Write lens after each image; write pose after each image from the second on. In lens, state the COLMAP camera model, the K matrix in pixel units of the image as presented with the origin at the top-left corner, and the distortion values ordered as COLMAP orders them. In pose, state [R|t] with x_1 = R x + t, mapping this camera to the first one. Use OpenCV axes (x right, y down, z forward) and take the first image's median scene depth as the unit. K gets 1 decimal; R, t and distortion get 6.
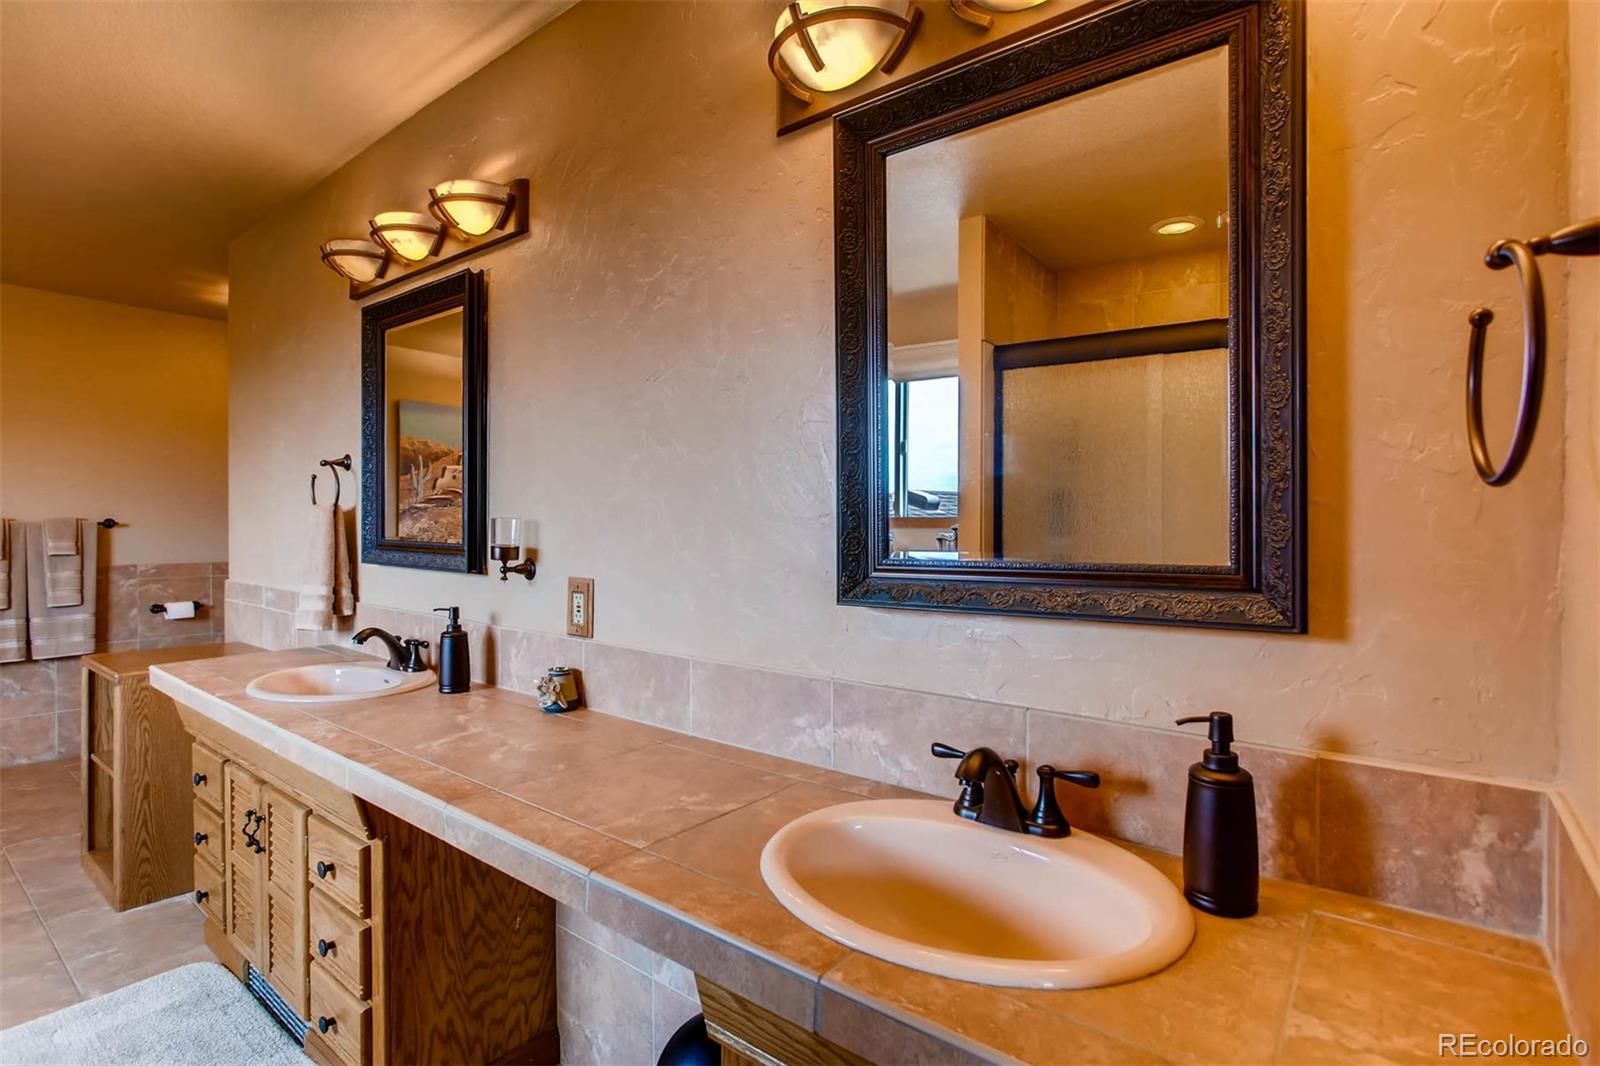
lens RADIAL K [[779.7, 0, 784.5], [0, 779.7, 523.7], [0, 0, 1]] dist [-0.001781, -0.000348]
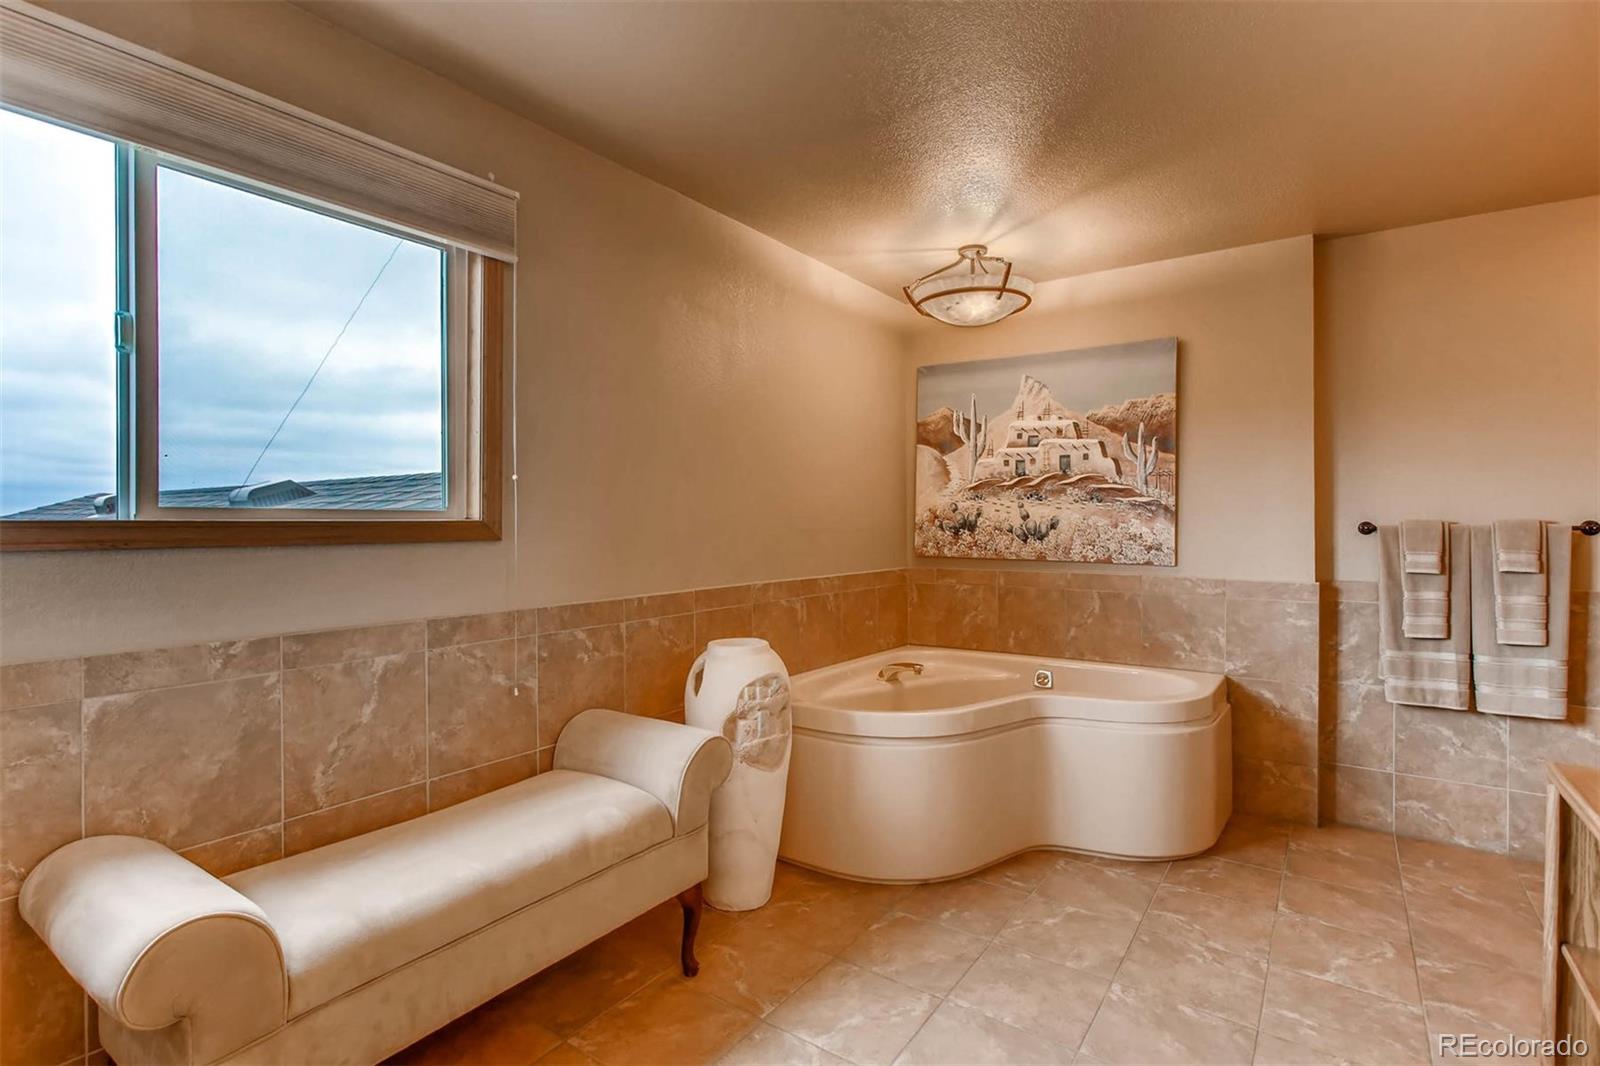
lens RADIAL K [[779.7, 0, 785.6], [0, 779.7, 524.8], [0, 0, 1]] dist [-0.001781, -0.000348]
pose [[0.062574, 0.005240, -0.998027, -0.264064], [-0.006121, 0.999969, 0.004867, -0.002581], [0.998022, 0.005804, 0.062604, 0.290364]]
